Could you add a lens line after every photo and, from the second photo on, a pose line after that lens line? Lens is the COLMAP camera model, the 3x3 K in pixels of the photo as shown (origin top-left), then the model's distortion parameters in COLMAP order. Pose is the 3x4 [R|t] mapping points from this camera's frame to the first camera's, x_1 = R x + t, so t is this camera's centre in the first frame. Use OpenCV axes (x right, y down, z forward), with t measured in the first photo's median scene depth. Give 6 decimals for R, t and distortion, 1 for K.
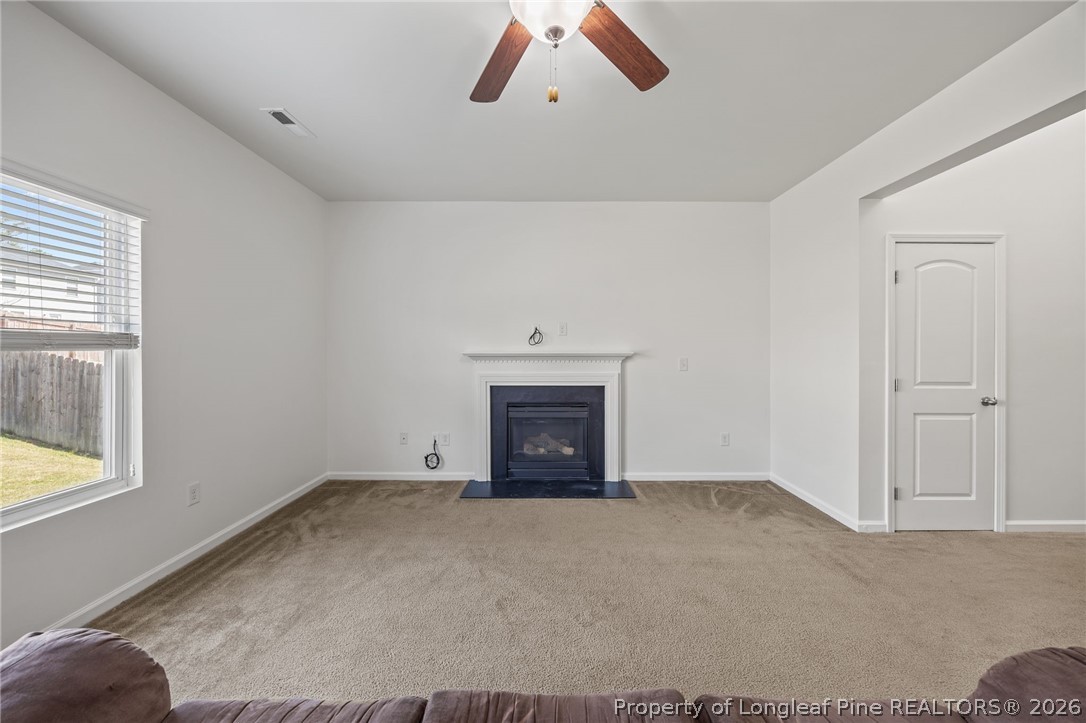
lens RADIAL K [[431.5, 0, 547.3], [0, 431.5, 356.0], [0, 0, 1]] dist [-0.006836, 0.001668]
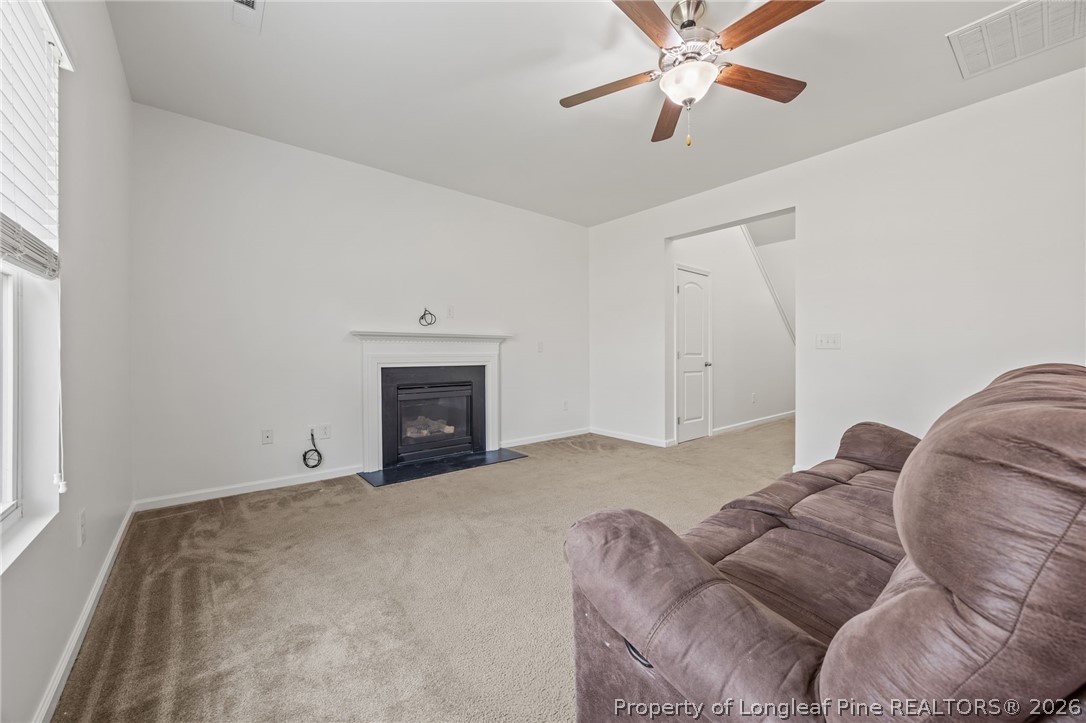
lens RADIAL K [[431.5, 0, 553.7], [0, 431.5, 365.5], [0, 0, 1]] dist [-0.006836, 0.001668]
pose [[0.748677, -0.019608, 0.662645, -0.514550], [0.014599, 0.999808, 0.013091, 0.063211], [-0.662774, -0.000127, 0.748820, 0.060945]]
